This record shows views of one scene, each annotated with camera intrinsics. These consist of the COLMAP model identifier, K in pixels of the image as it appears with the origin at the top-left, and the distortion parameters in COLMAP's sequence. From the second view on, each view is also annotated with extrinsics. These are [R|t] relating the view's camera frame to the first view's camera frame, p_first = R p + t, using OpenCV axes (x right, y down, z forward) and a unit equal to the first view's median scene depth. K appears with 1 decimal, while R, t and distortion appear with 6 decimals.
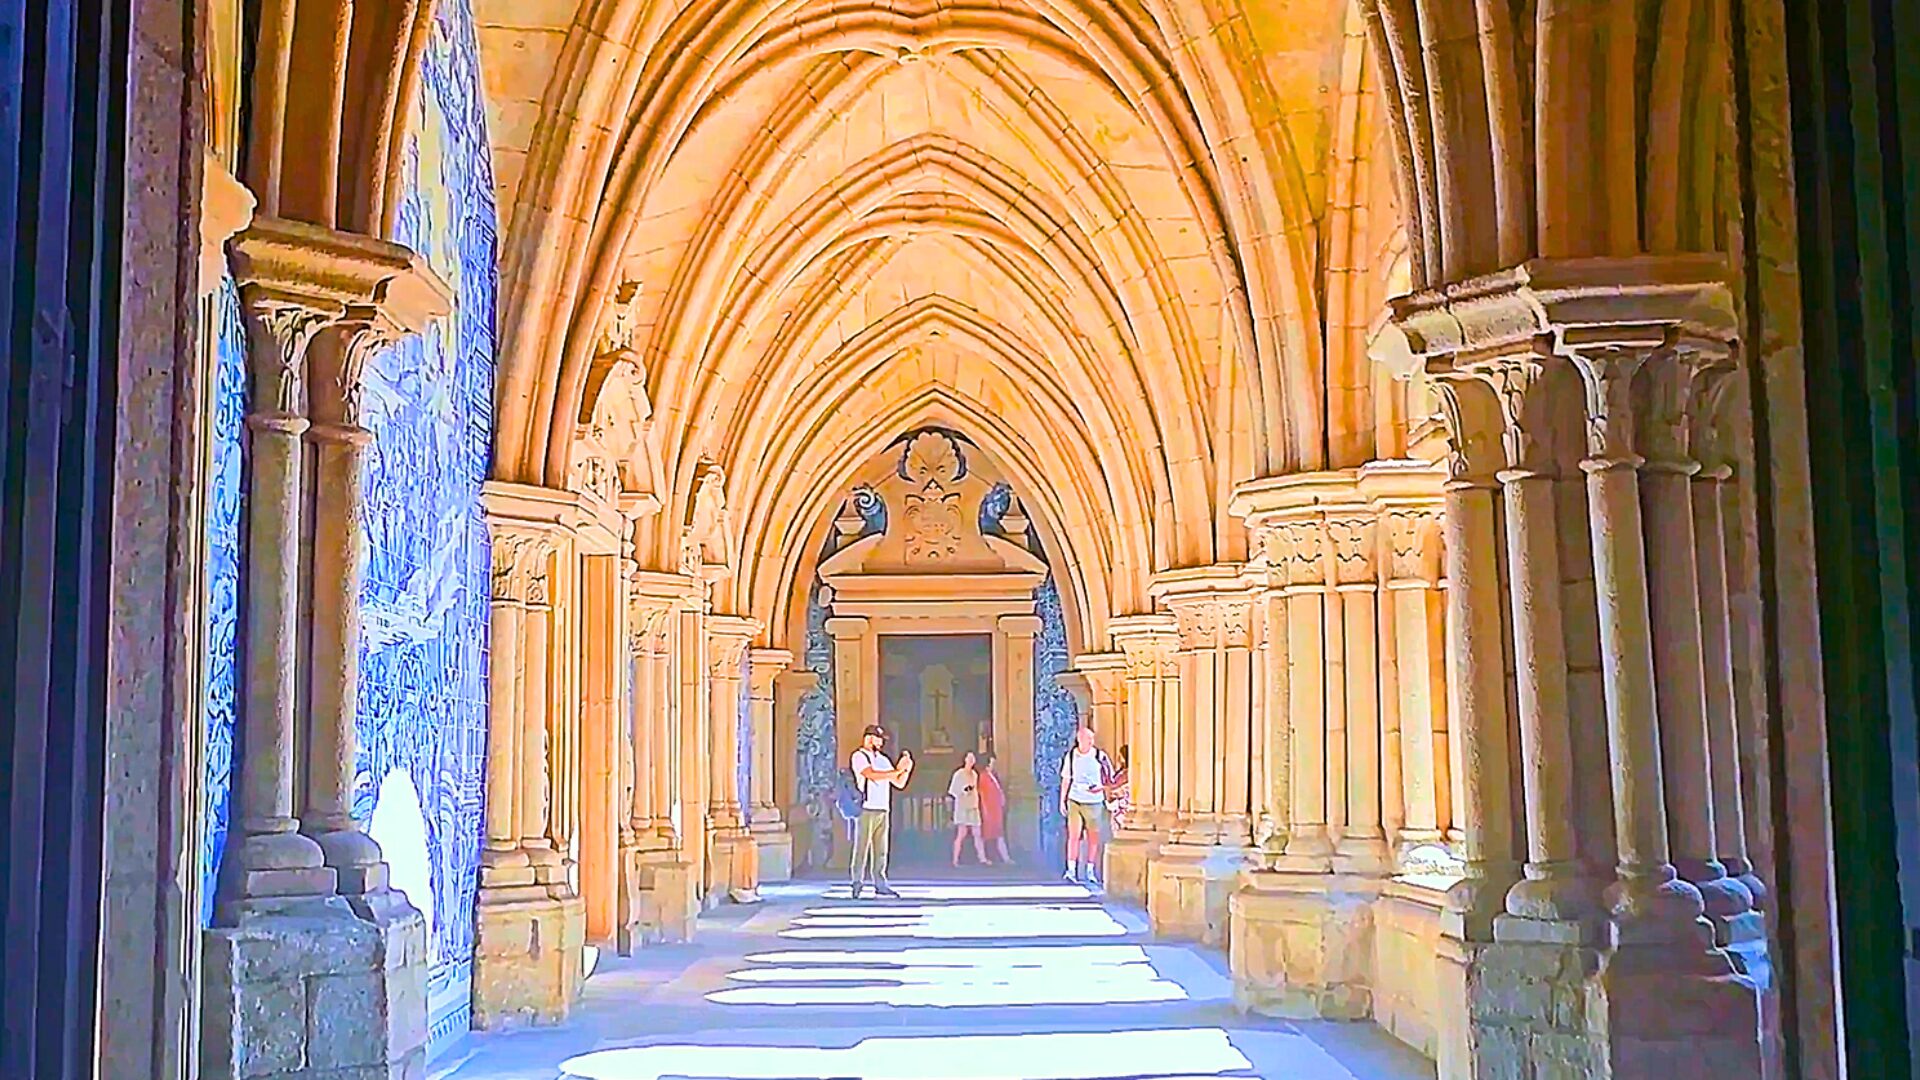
lens RADIAL K [[1938.0, 0, 931.6], [0, 1938.0, 571.5], [0, 0, 1]] dist [0.012668, 0.003970]
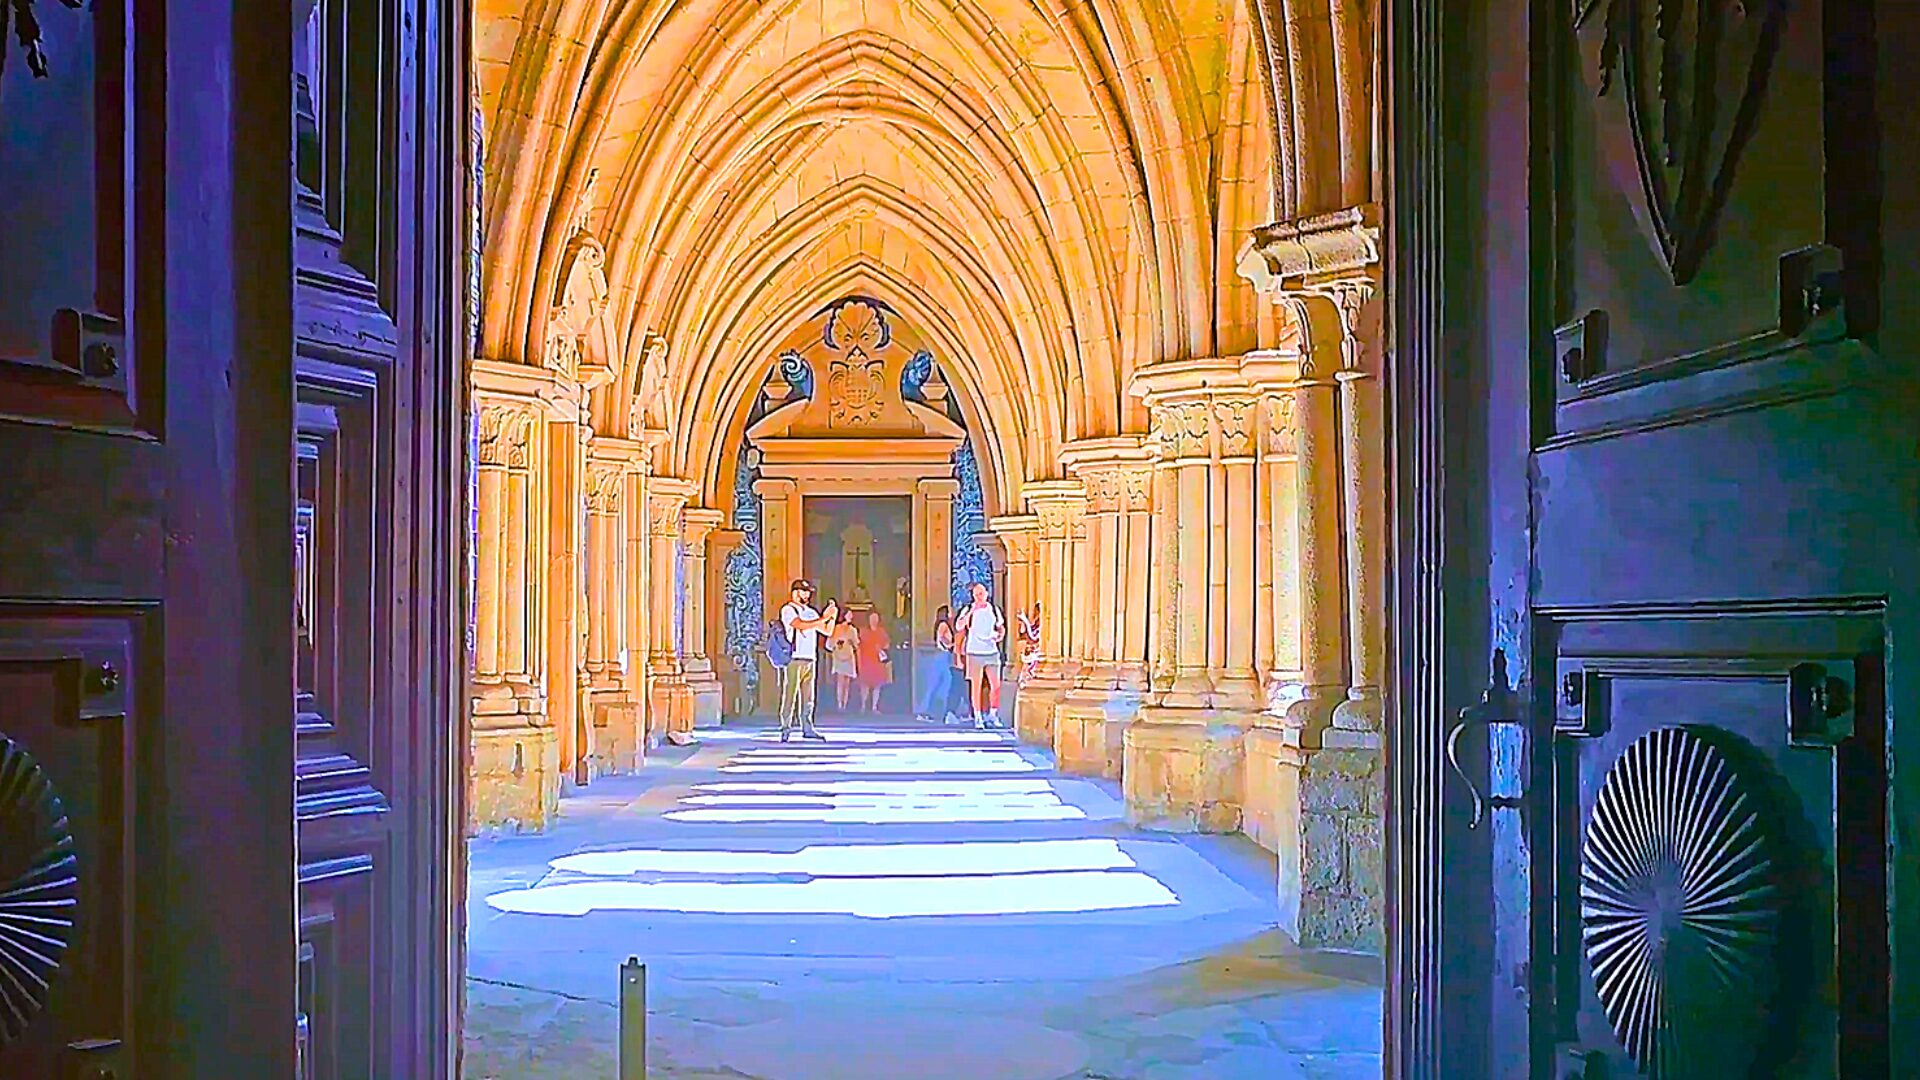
lens RADIAL K [[1928.8, 0, 875.9], [0, 1928.8, 647.1], [0, 0, 1]] dist [0.010624, 0.003600]
pose [[0.999855, 0.007325, 0.015354, -0.008633], [-0.008987, 0.993761, 0.111170, -0.005235], [-0.014444, -0.111292, 0.993683, -0.106623]]
